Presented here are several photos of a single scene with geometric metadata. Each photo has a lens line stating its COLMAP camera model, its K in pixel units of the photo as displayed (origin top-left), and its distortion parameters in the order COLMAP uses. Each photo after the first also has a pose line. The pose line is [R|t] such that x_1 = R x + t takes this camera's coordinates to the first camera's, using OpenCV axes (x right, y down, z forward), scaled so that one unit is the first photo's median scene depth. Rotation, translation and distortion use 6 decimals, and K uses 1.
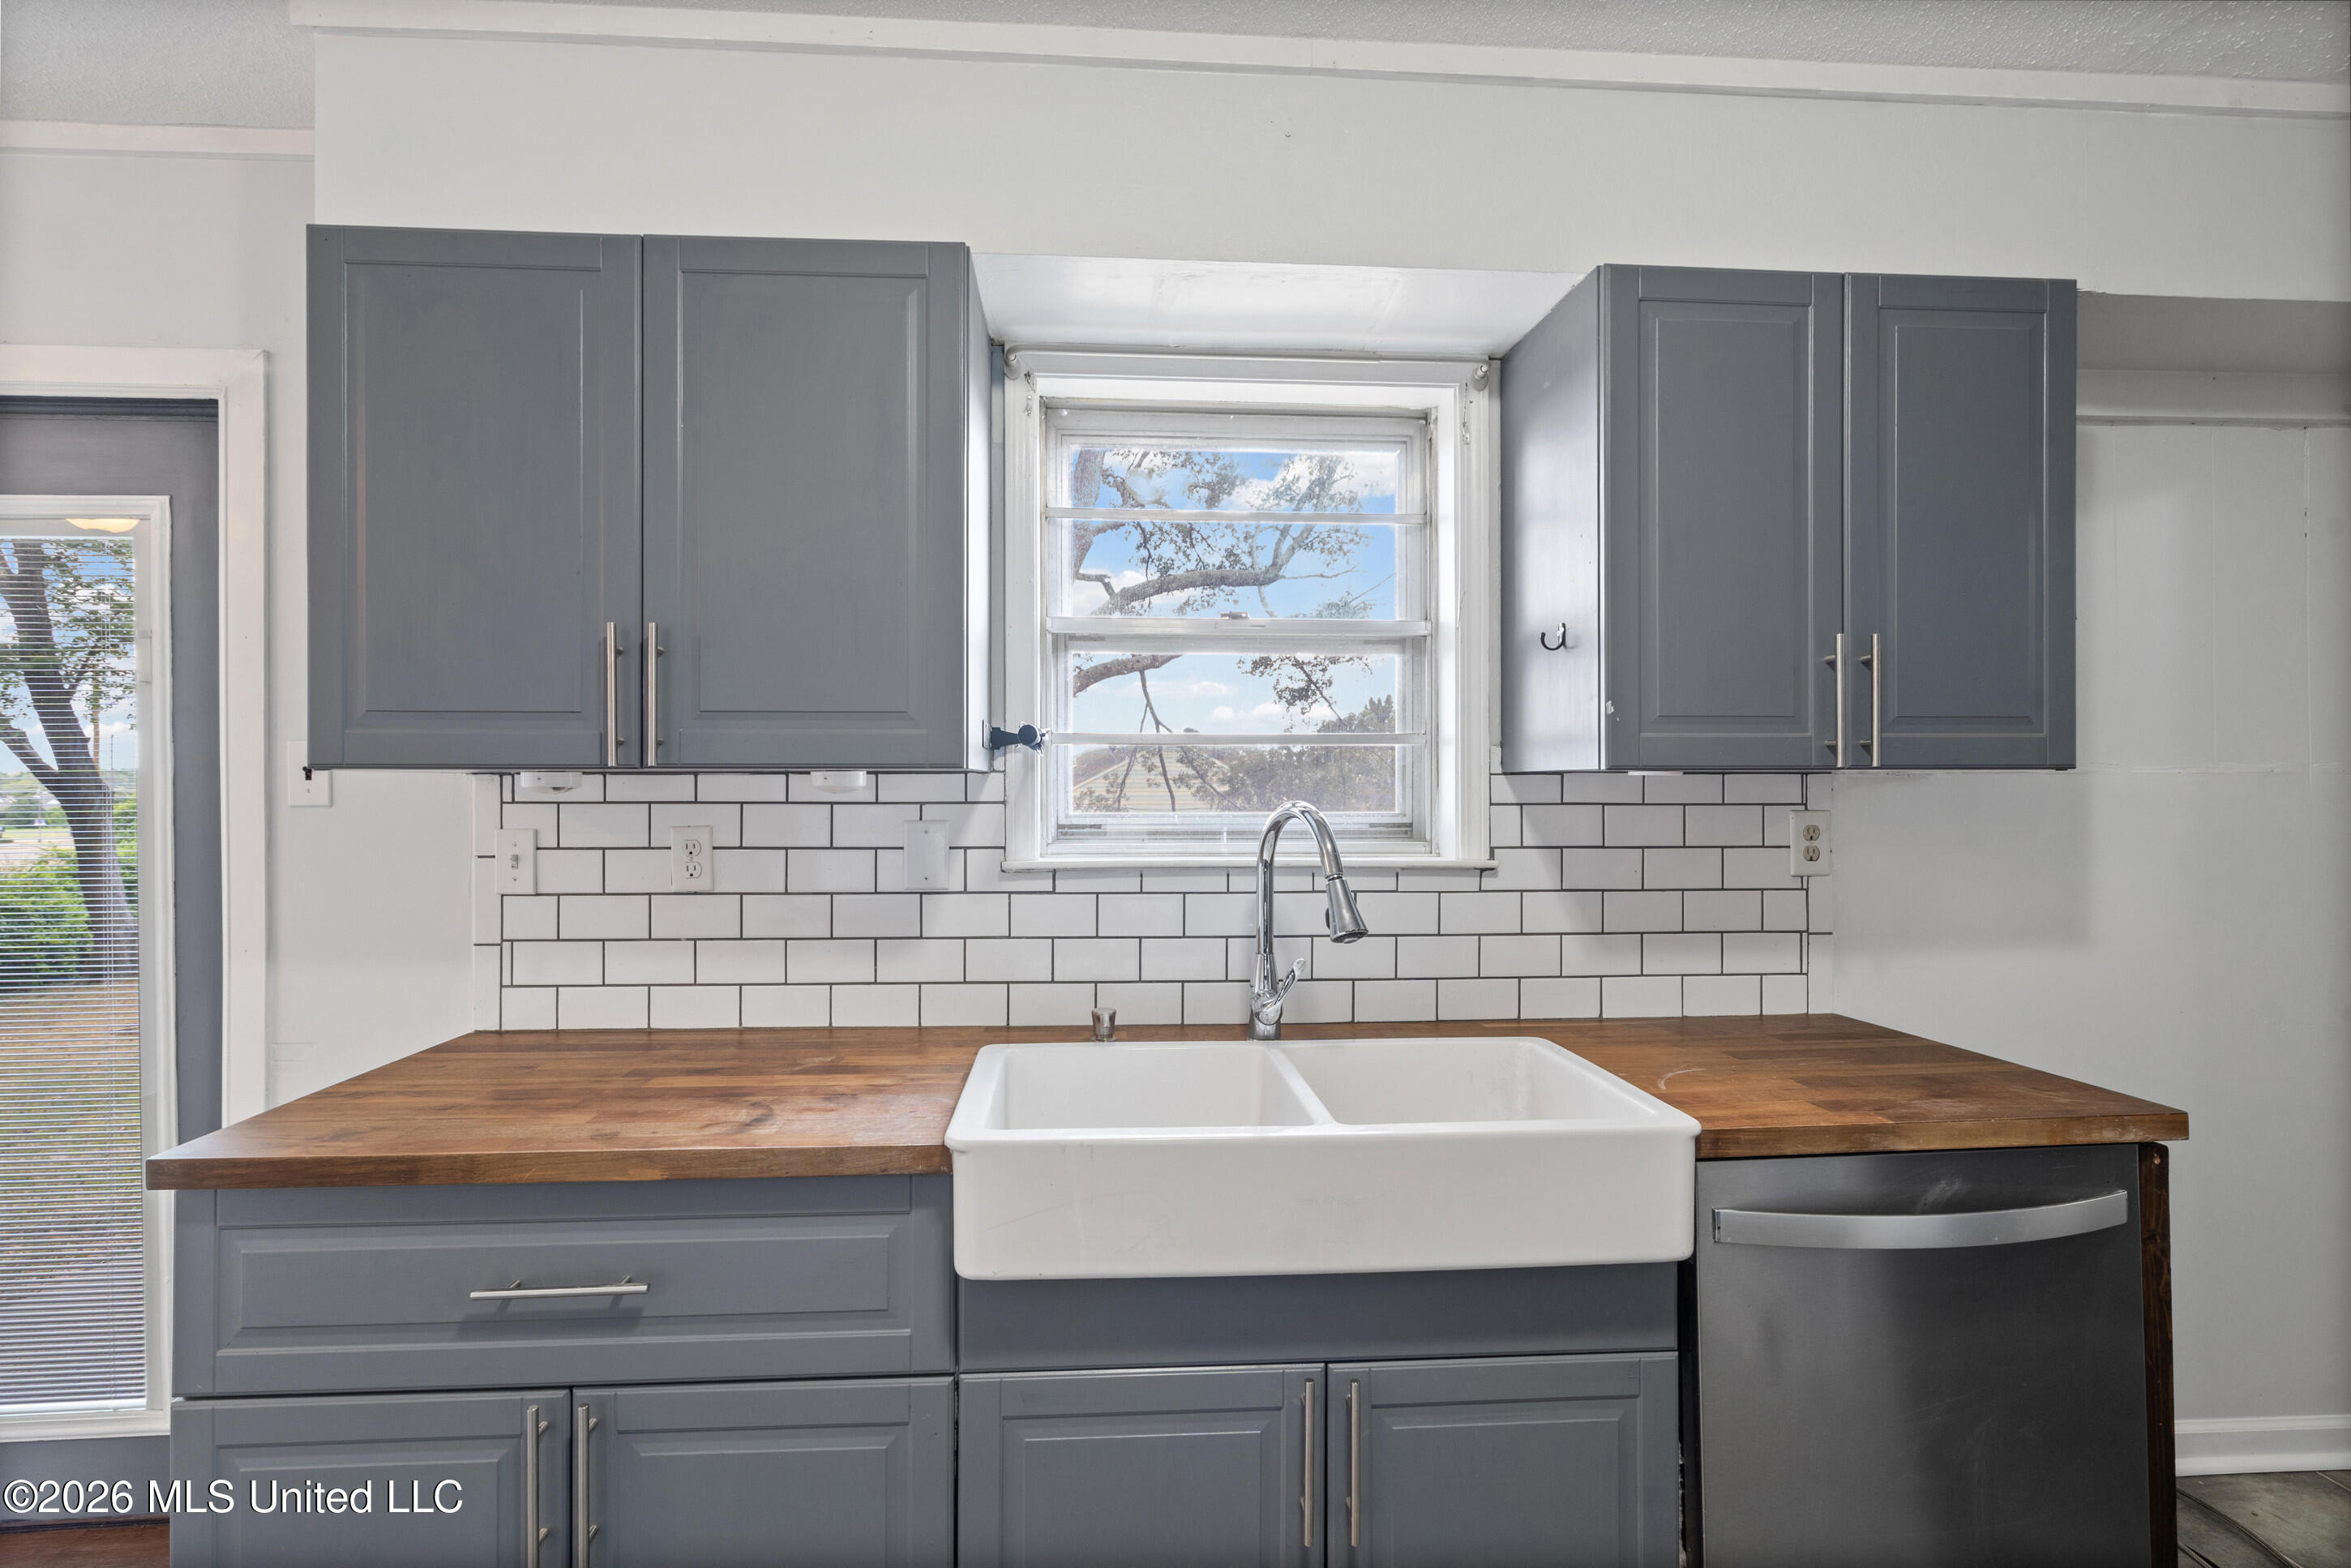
lens RADIAL K [[1072.9, 0, 1178.6], [0, 1072.9, 781.9], [0, 0, 1]] dist [-0.000541, 0.001358]
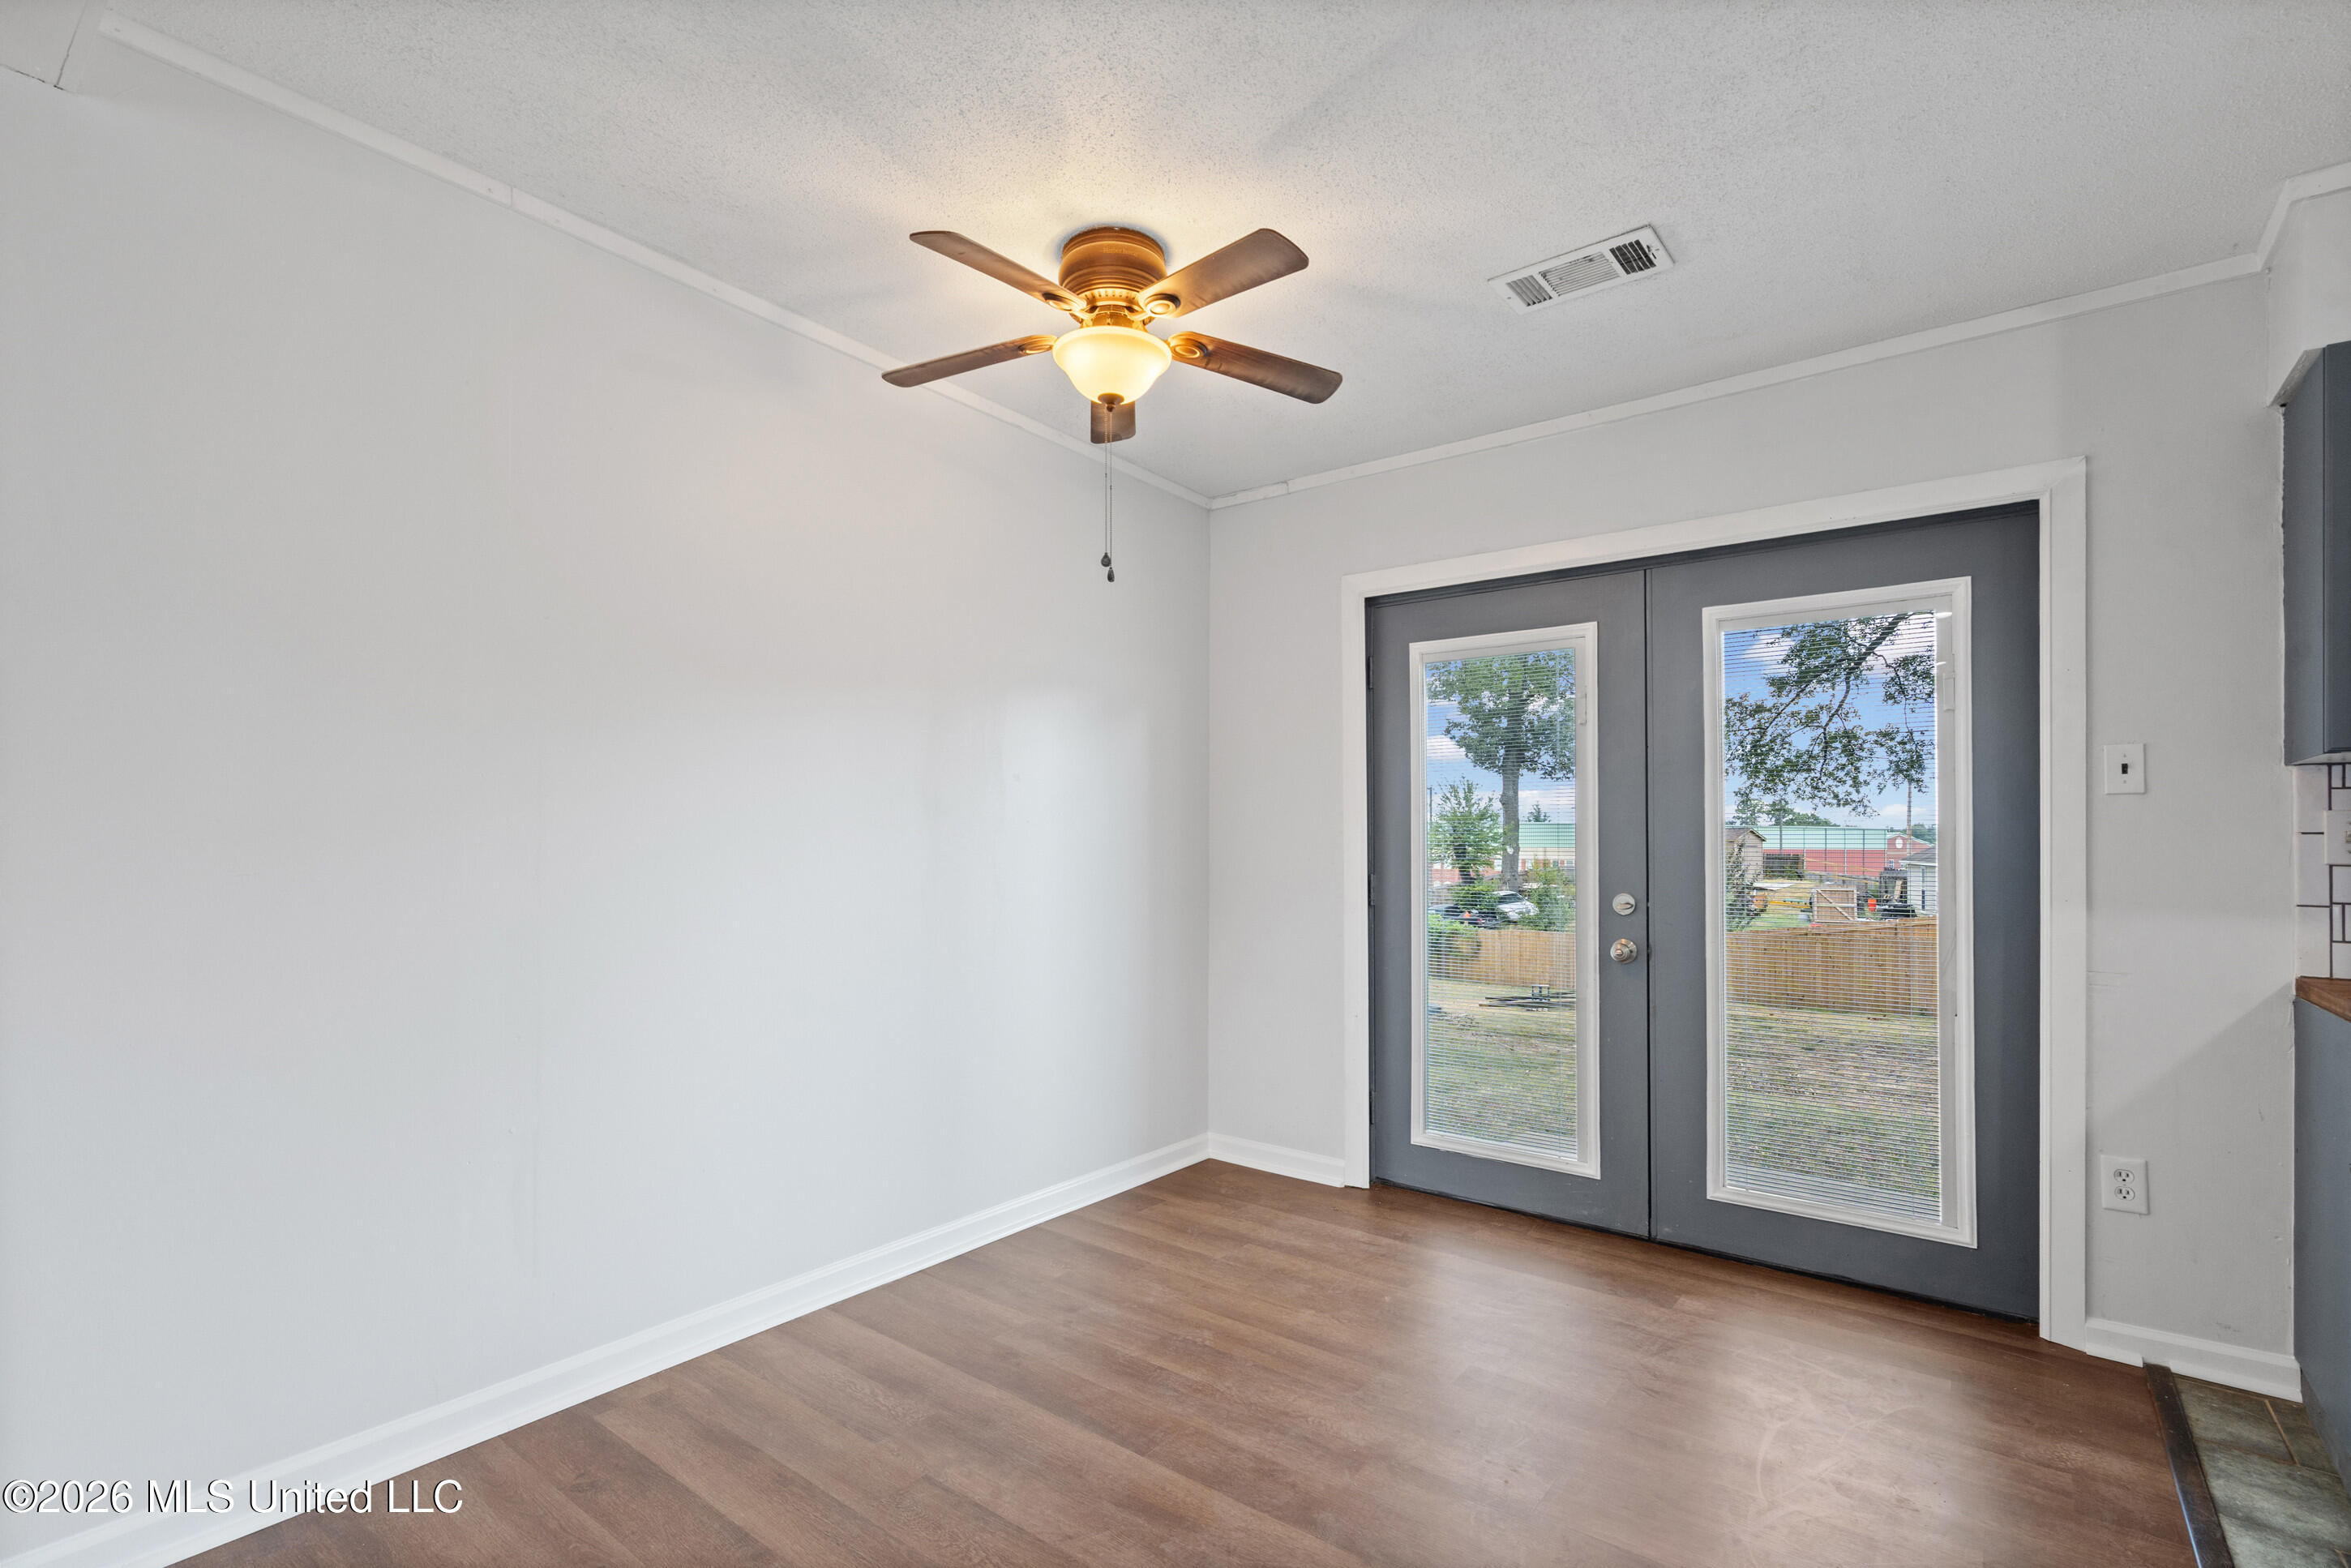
lens RADIAL K [[1072.9, 0, 1144.1], [0, 1072.9, 848.3], [0, 0, 1]] dist [-0.000541, 0.001358]
pose [[0.748965, 0.008343, -0.662557, -0.826297], [-0.004817, 0.999963, 0.007147, 0.084066], [0.662592, -0.002162, 0.748977, -0.776468]]
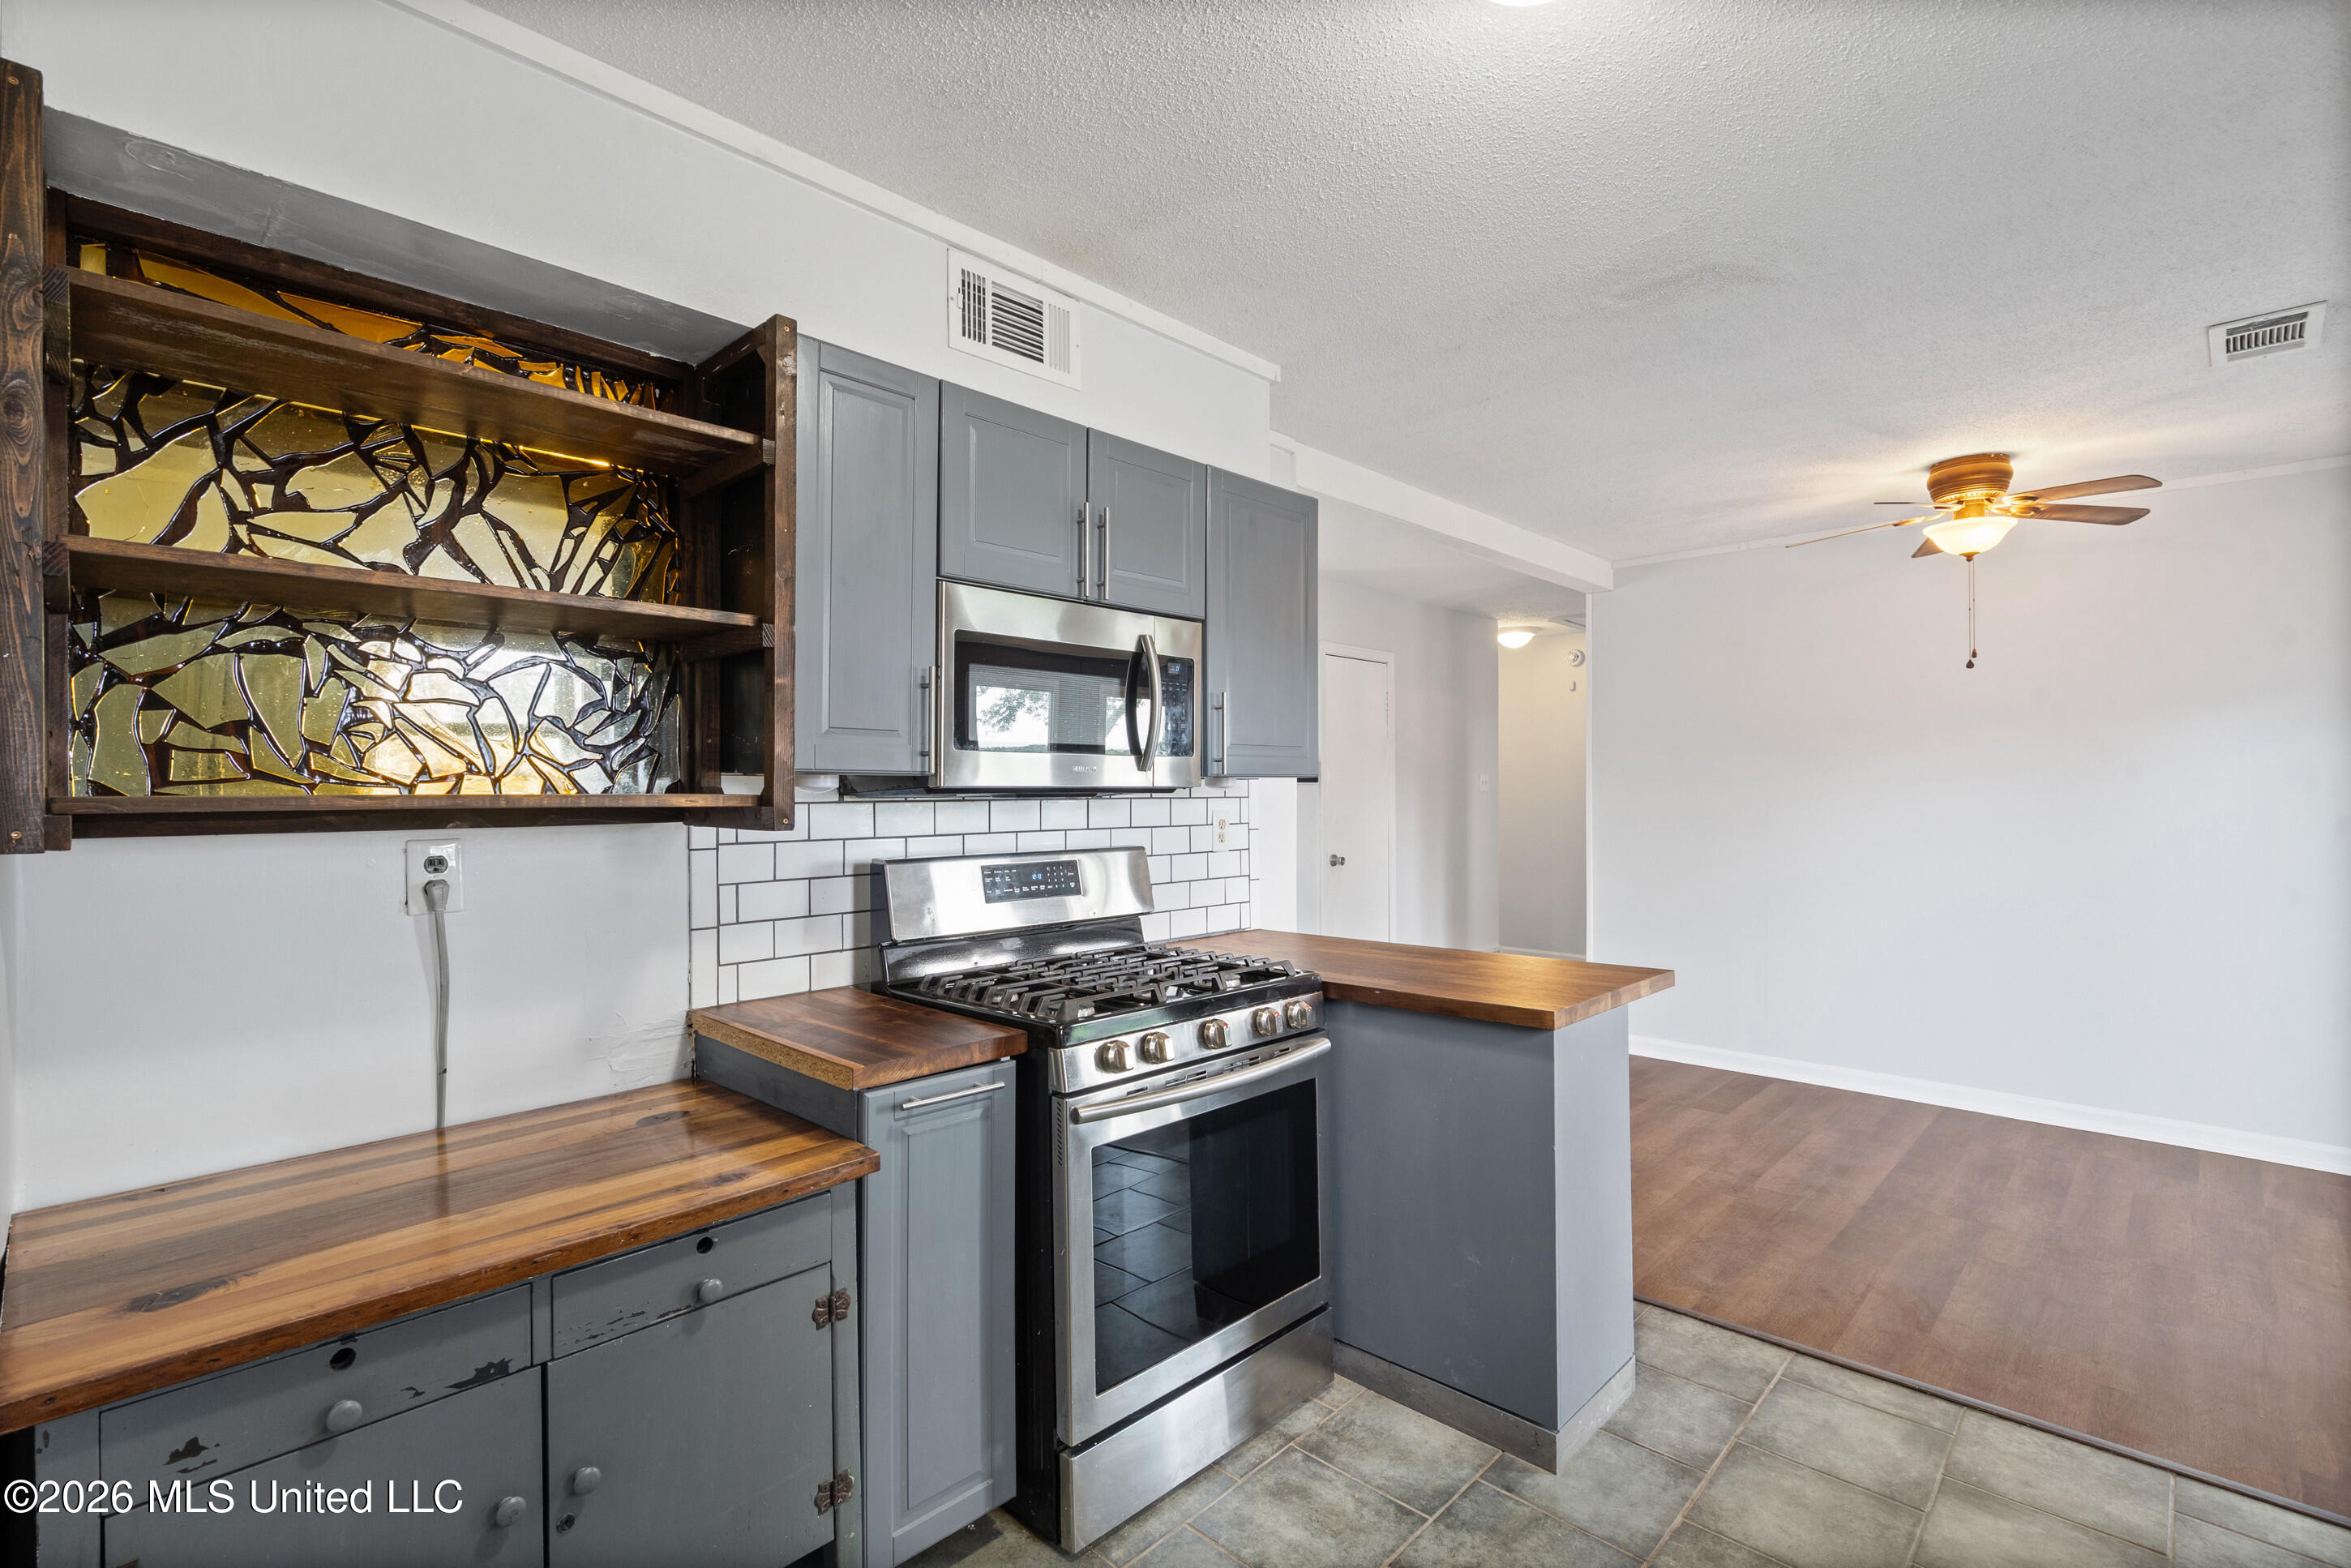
lens RADIAL K [[1072.9, 0, 1181.1], [0, 1072.9, 786.4], [0, 0, 1]] dist [-0.000541, 0.001358]
pose [[-0.740086, 0.003267, -0.672504, 0.700326], [0.009803, 0.999934, -0.005930, 0.004733], [0.672440, -0.010982, -0.740070, 0.590171]]
